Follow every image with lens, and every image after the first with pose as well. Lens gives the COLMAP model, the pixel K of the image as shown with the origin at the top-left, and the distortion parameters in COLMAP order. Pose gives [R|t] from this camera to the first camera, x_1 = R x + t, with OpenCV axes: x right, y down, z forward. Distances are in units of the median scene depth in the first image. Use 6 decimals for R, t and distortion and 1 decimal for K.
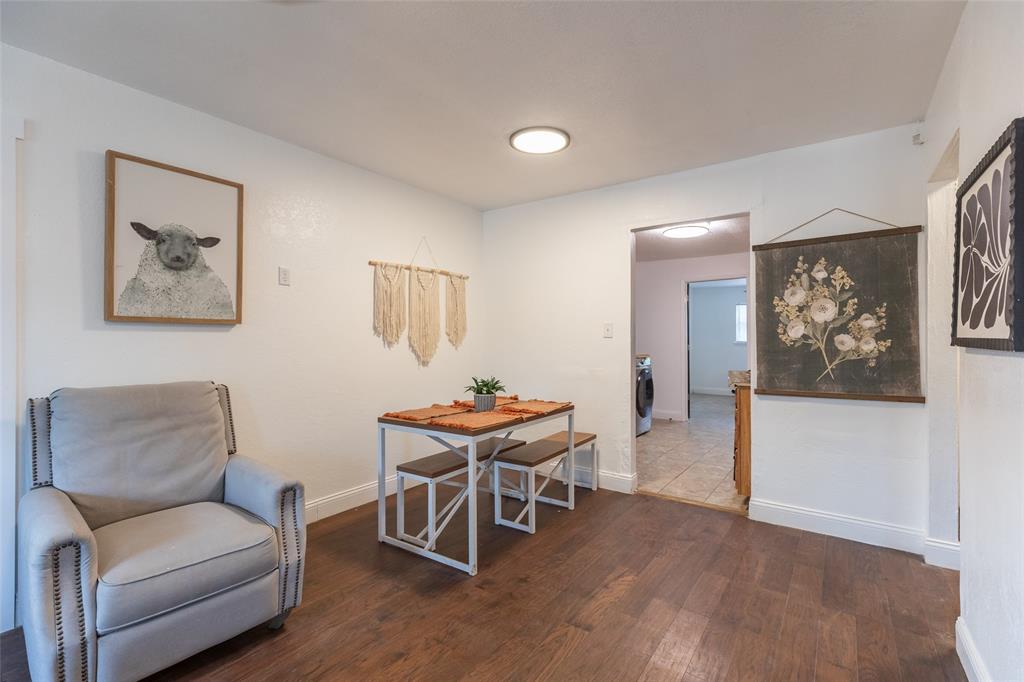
lens RADIAL K [[460.4, 0, 512.0], [0, 460.4, 335.0], [0, 0, 1]] dist [0.000450, -0.000984]
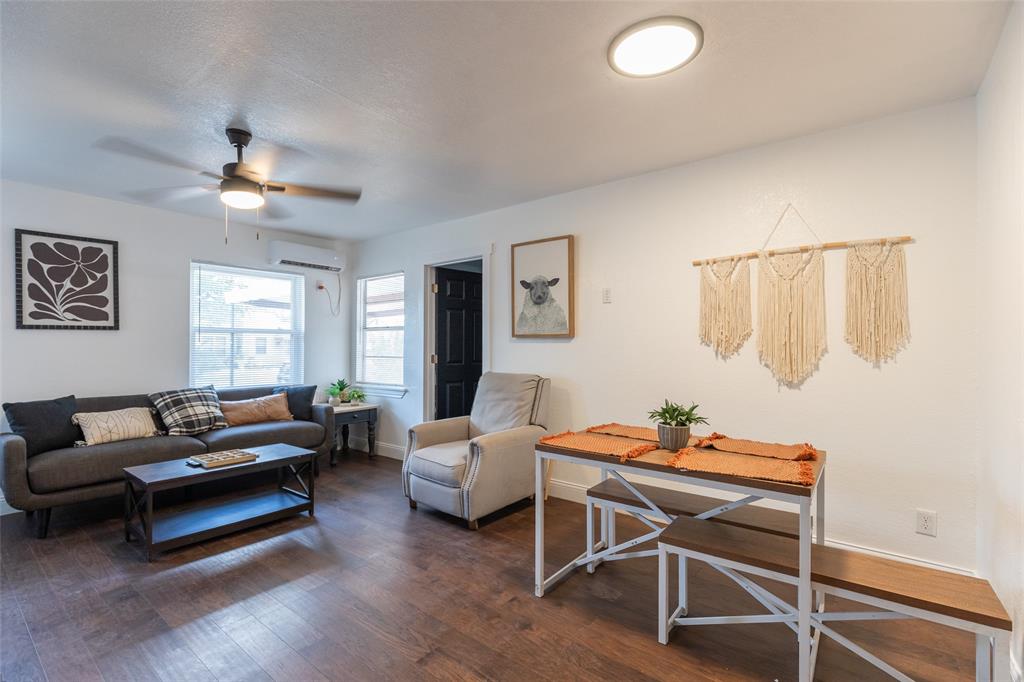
lens RADIAL K [[450.7, 0, 499.7], [0, 450.7, 344.4], [0, 0, 1]] dist [-0.000712, -0.000720]
pose [[-0.055388, -0.003190, -0.998460, 0.719171], [0.004286, 0.999985, -0.003433, 0.001965], [0.998456, -0.004470, -0.055374, 0.819988]]
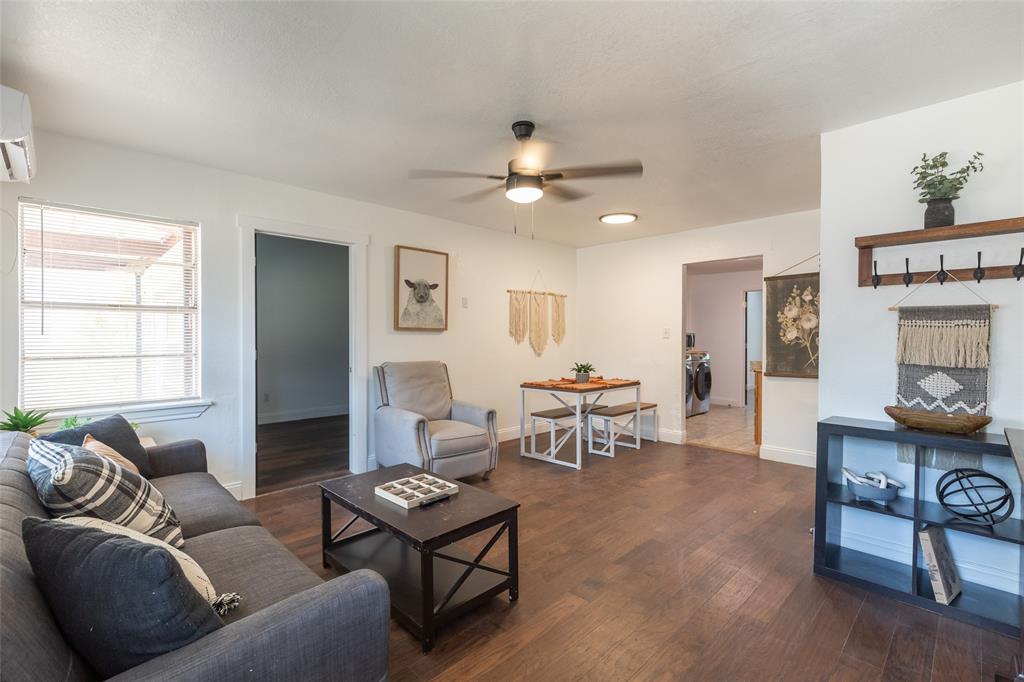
lens RADIAL K [[465.8, 0, 497.7], [0, 465.8, 340.7], [0, 0, 1]] dist [0.001009, -0.000115]
pose [[0.981481, 0.003542, -0.191524, -0.041192], [-0.000620, 0.999883, 0.015313, -0.011515], [0.191556, -0.014911, 0.981368, -0.720000]]
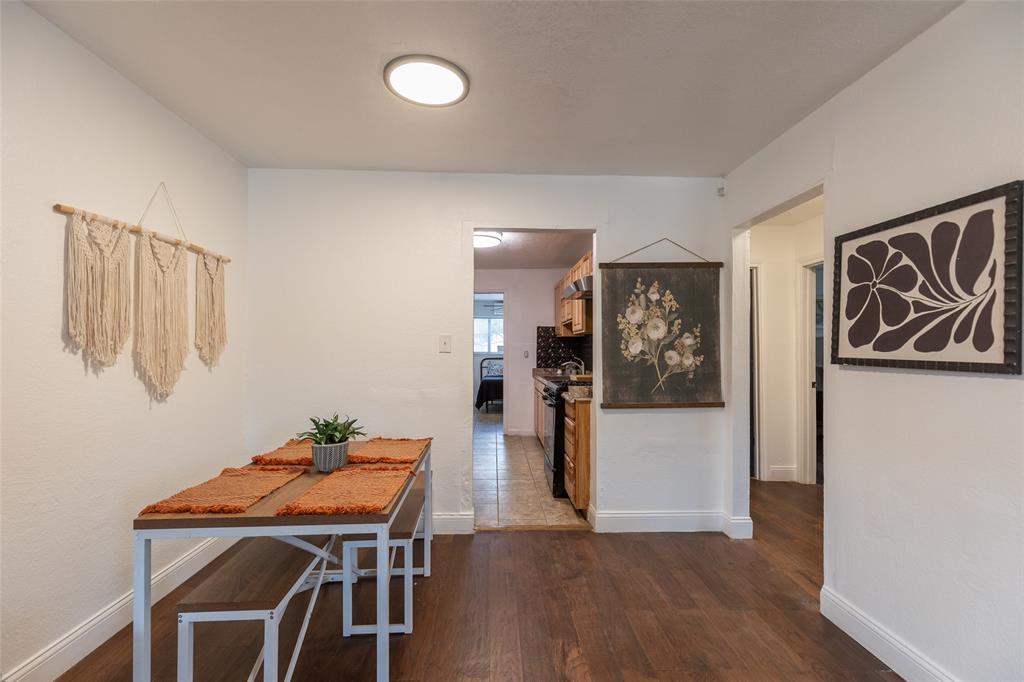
lens RADIAL K [[454.7, 0, 510.6], [0, 454.7, 342.8], [0, 0, 1]] dist [0.002842, -0.000196]
pose [[0.784575, 0.008767, 0.619972, -0.277219], [-0.008004, 0.999960, -0.004011, -0.012972], [-0.619983, -0.001815, 0.784613, 0.362990]]
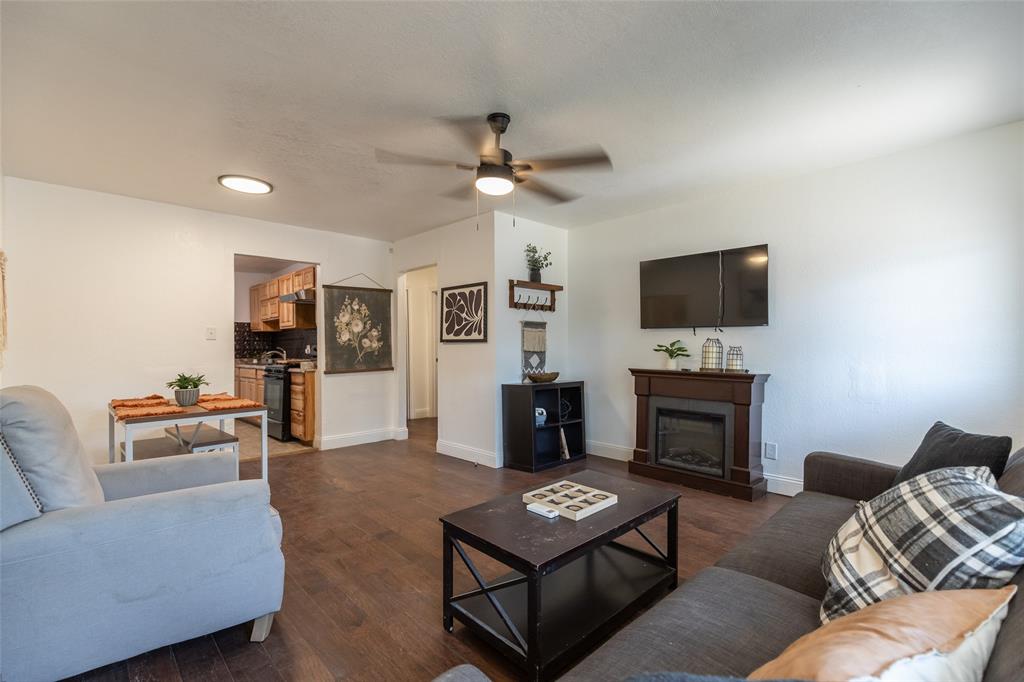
lens RADIAL K [[468.4, 0, 512.0], [0, 468.4, 341.0], [0, 0, 1]] dist [0.026313, -0.000146]
pose [[0.172262, 0.008601, 0.985014, -1.117612], [-0.000464, 0.999962, -0.008650, 0.024549], [-0.985051, 0.001033, 0.172260, 0.044072]]
